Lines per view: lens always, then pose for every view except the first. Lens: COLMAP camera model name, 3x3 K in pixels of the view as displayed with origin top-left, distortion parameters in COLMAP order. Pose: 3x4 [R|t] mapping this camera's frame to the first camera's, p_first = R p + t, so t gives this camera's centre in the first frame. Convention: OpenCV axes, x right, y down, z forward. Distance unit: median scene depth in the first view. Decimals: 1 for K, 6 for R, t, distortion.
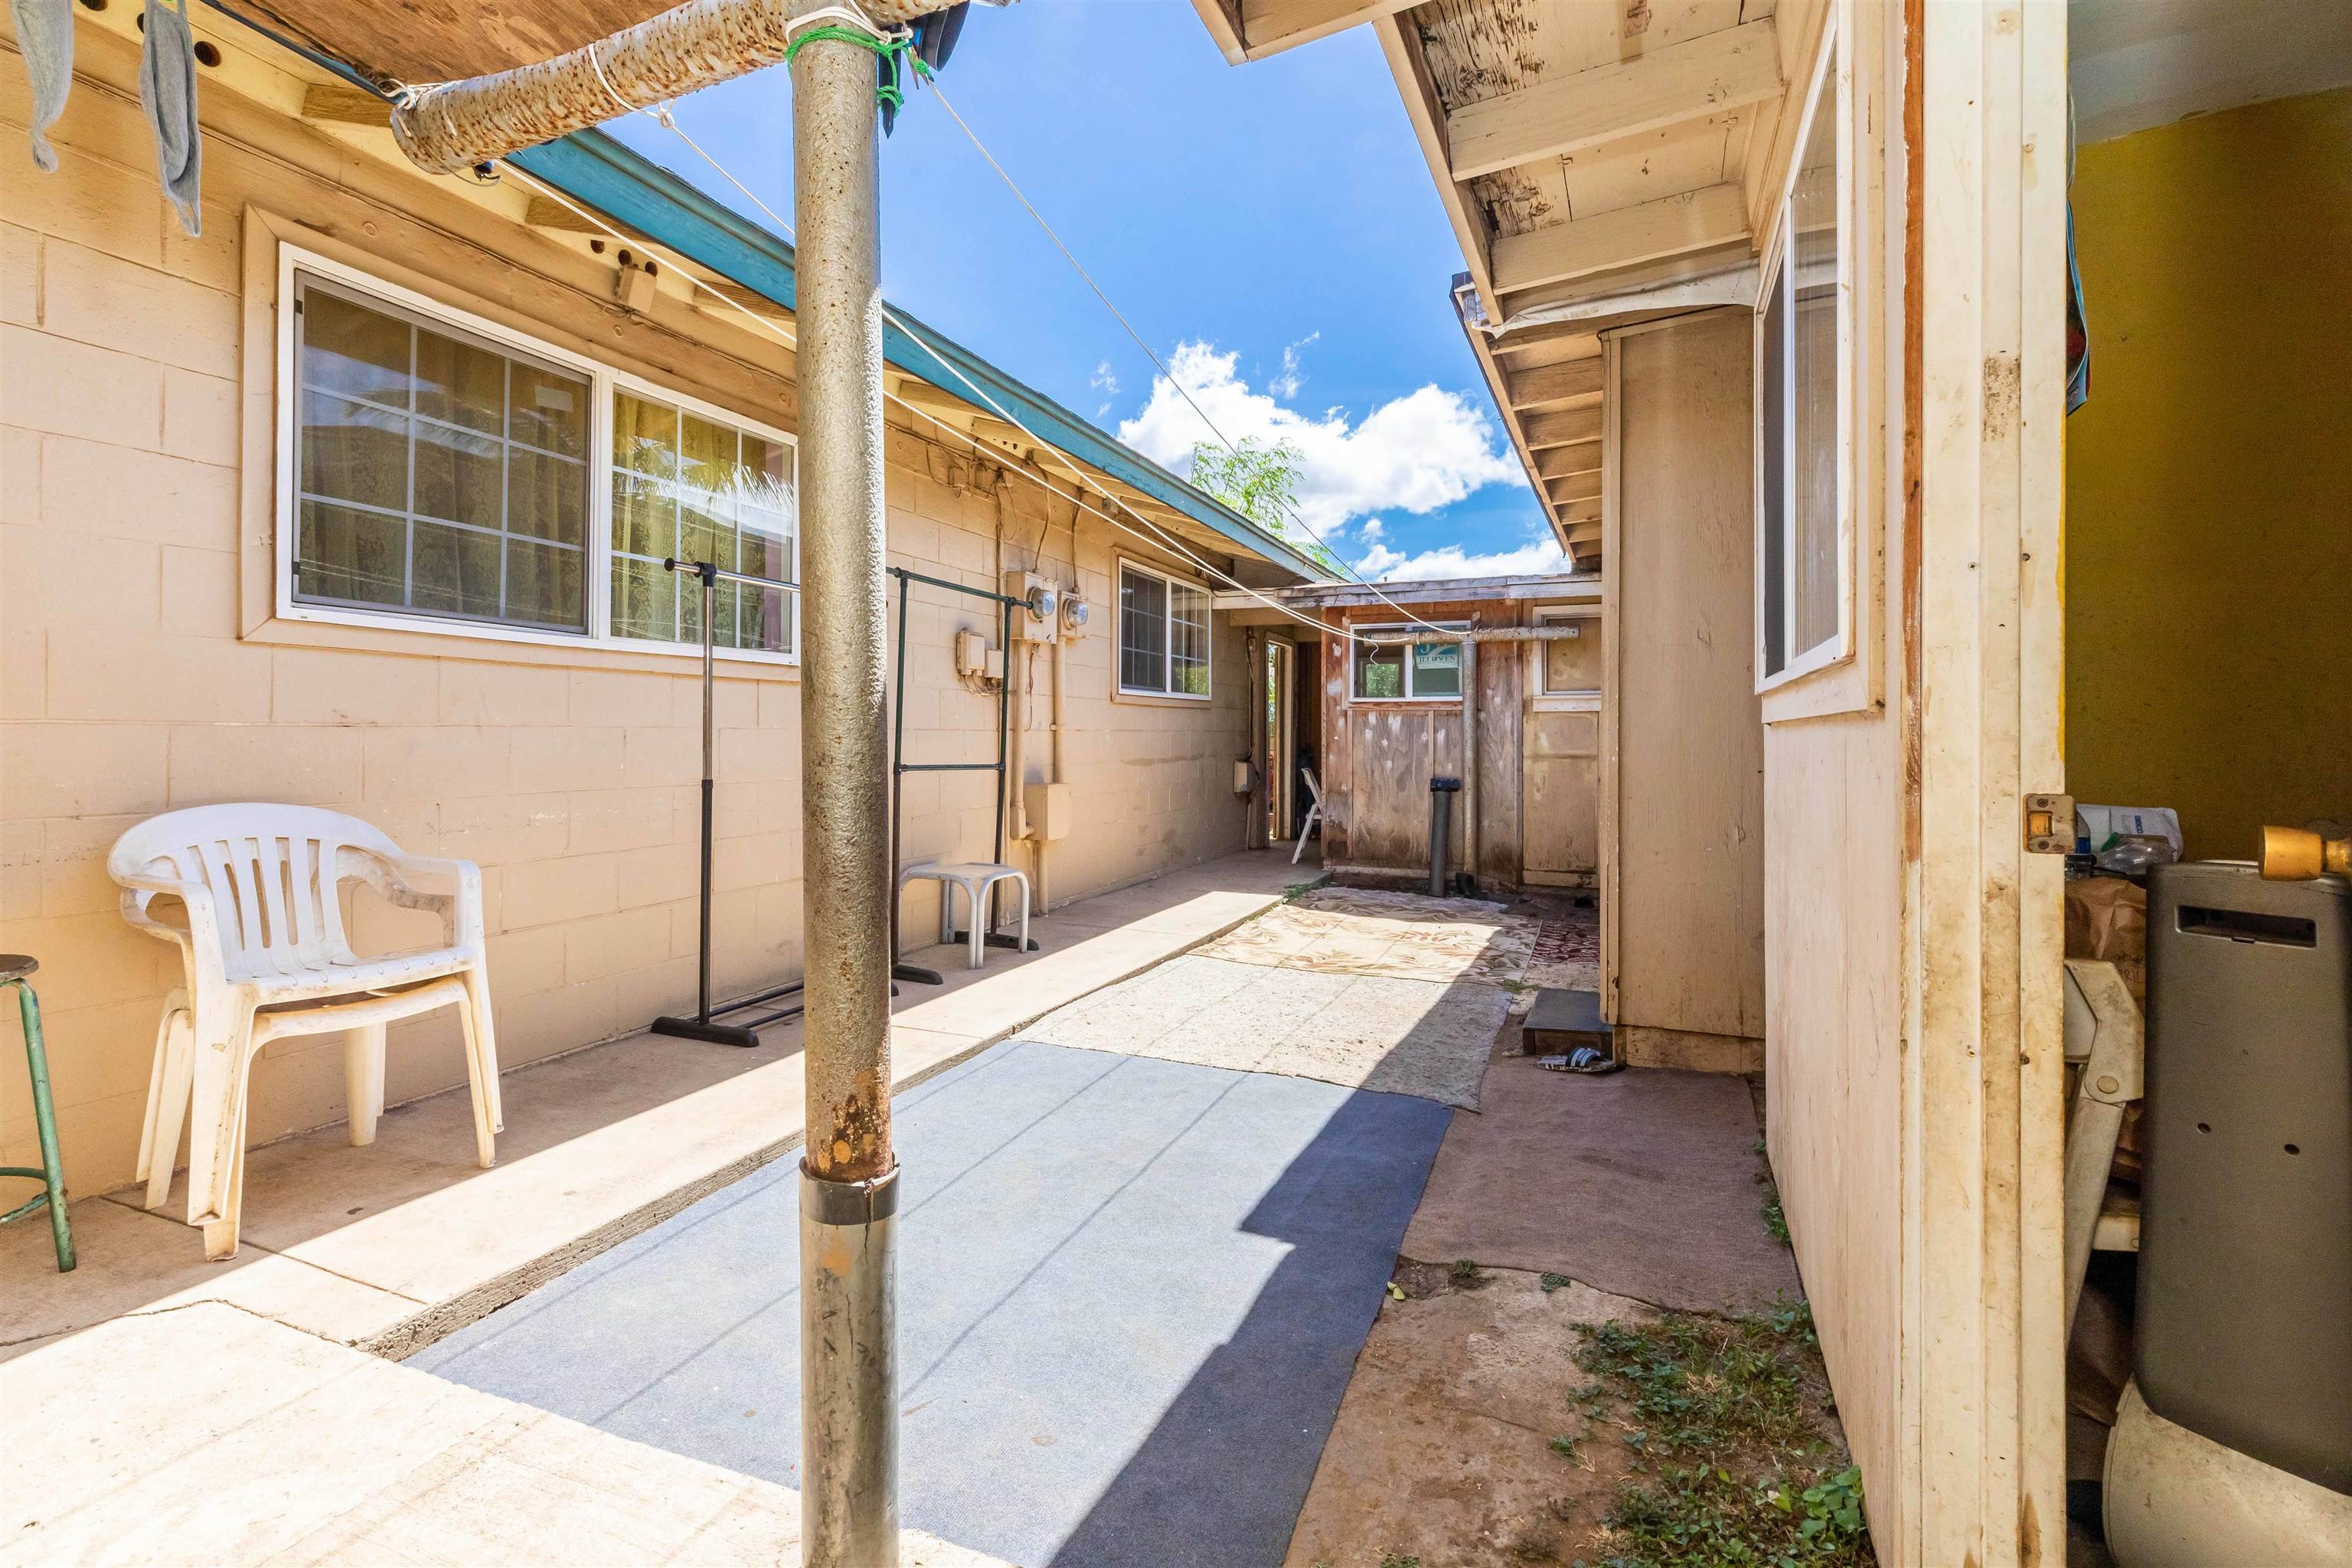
lens RADIAL K [[1087.1, 0, 1154.3], [0, 1087.1, 730.1], [0, 0, 1]] dist [-0.000696, -0.000149]
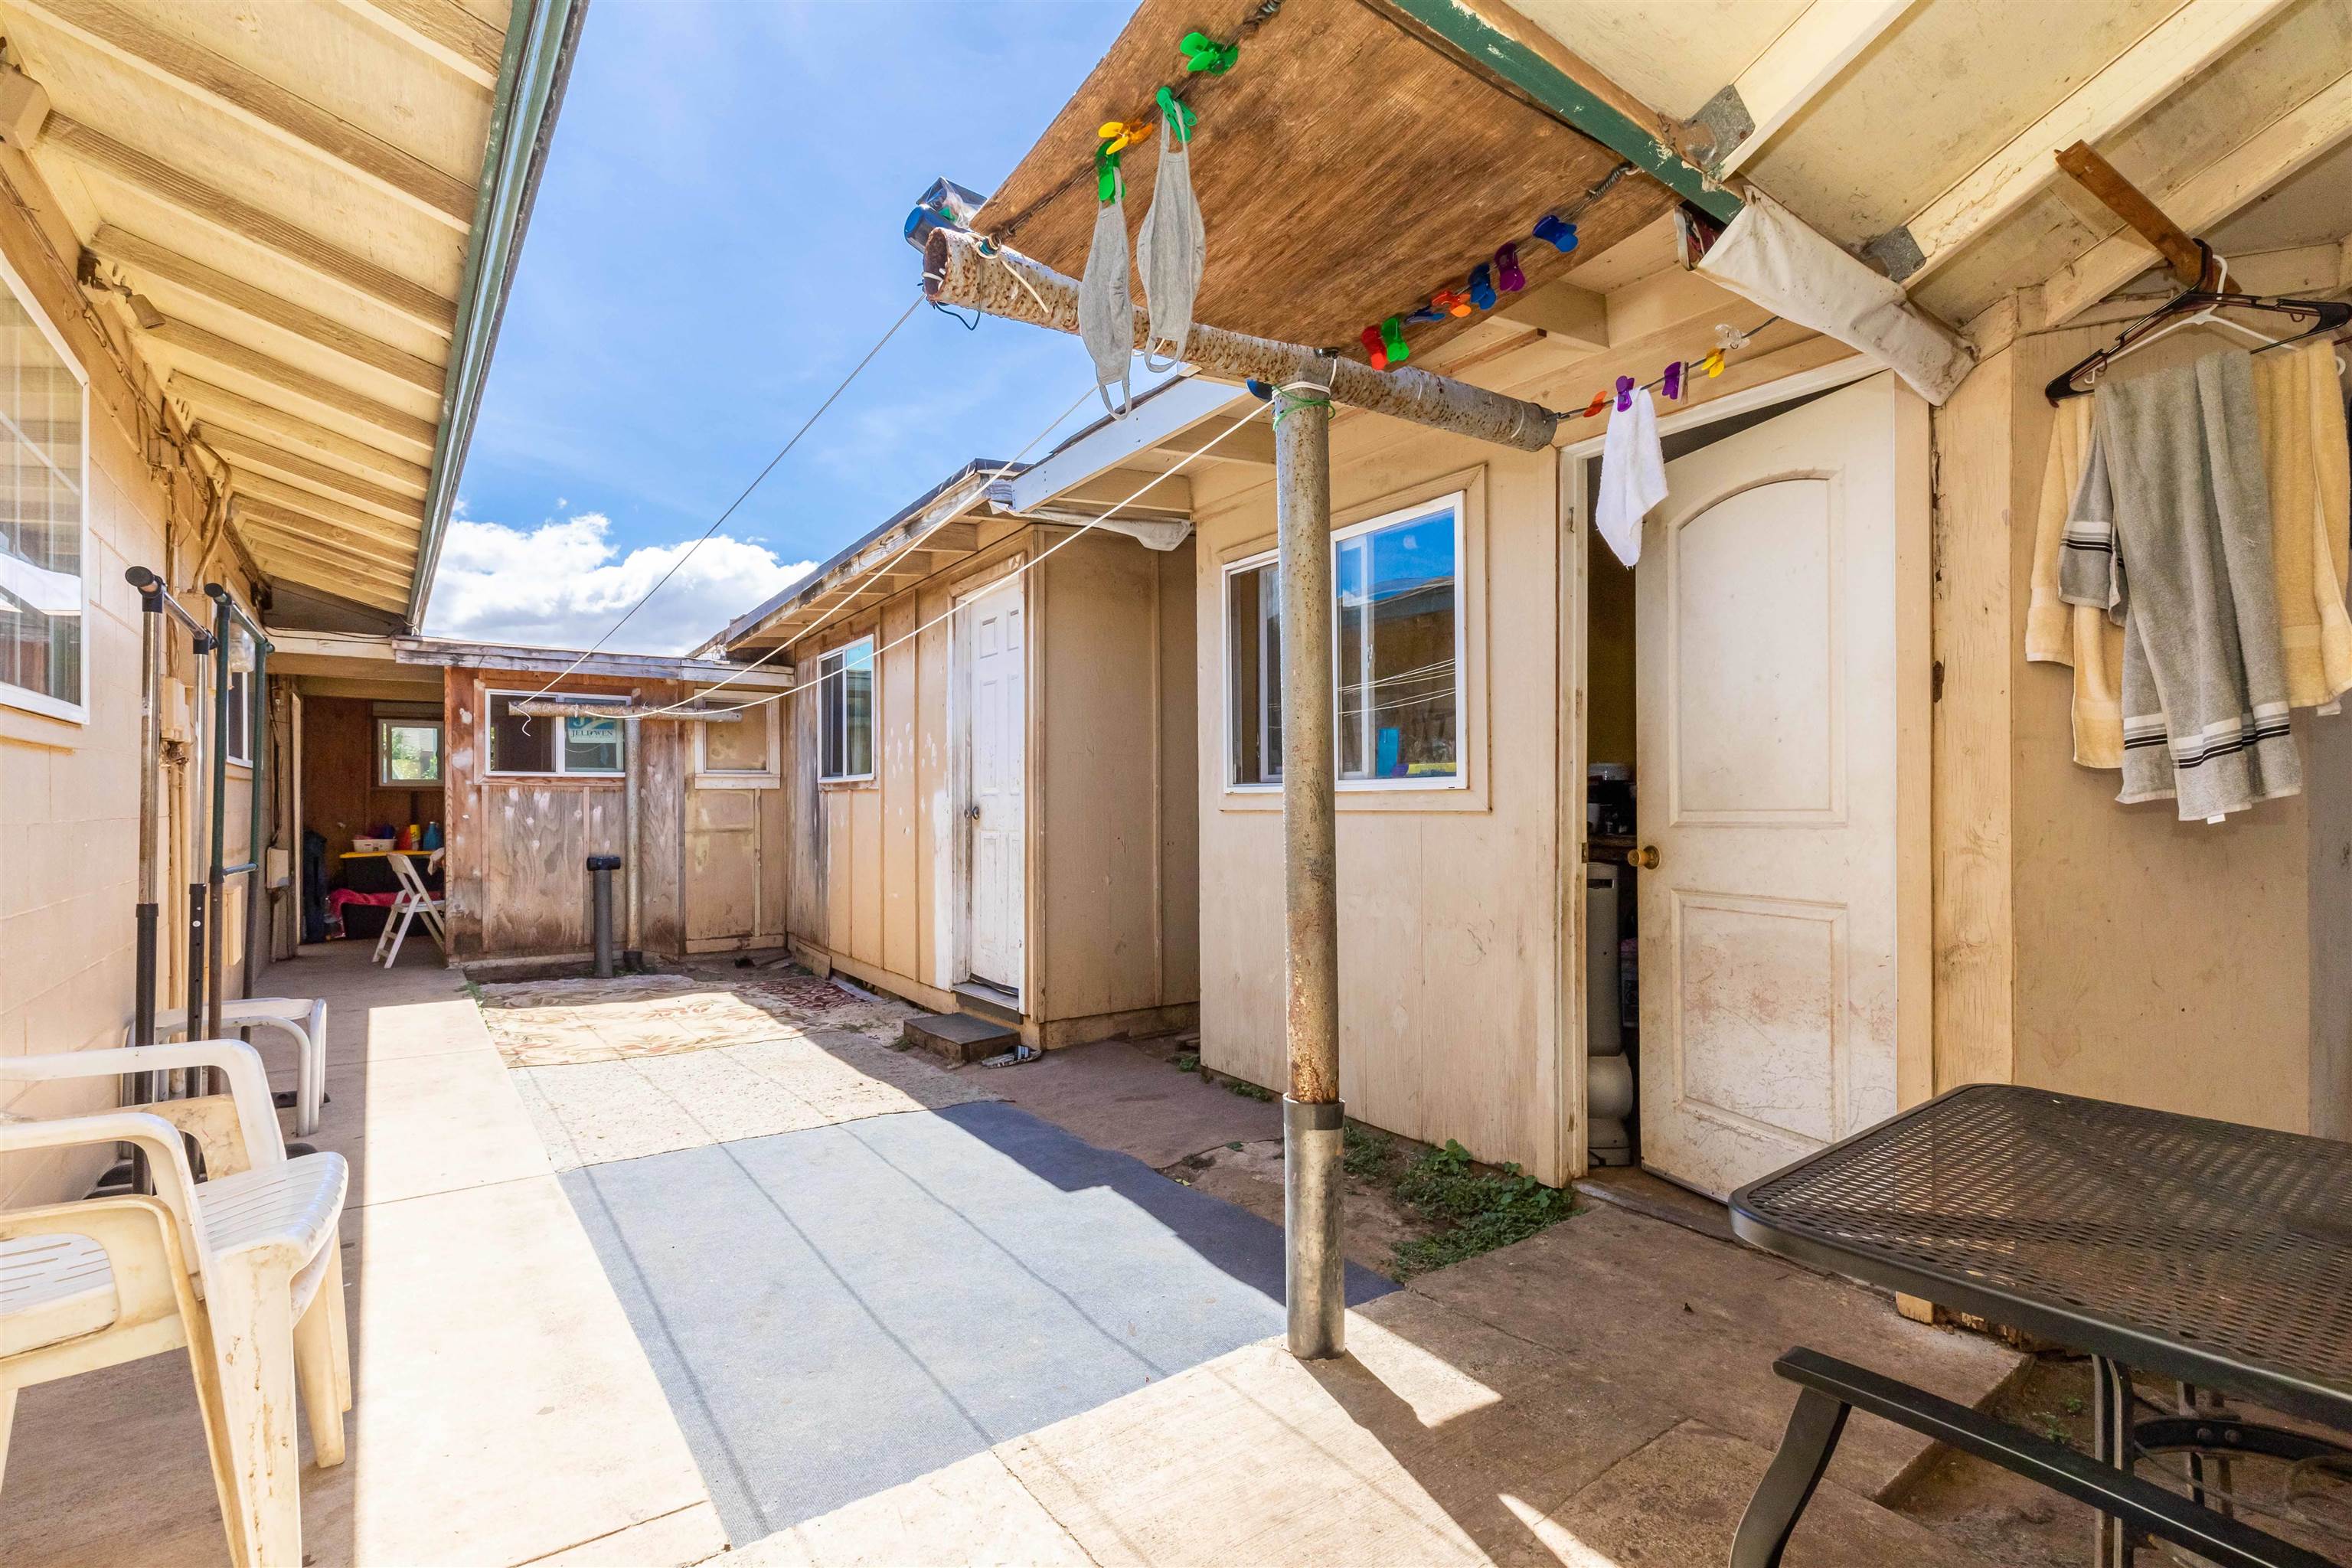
lens RADIAL K [[1087.1, 0, 1175.1], [0, 1087.1, 796.1], [0, 0, 1]] dist [-0.000696, -0.000149]
pose [[0.520410, -0.000636, 0.853917, -0.302996], [0.001423, 0.999999, -0.000123, -0.008988], [-0.853916, 0.001279, 0.520410, 0.056044]]
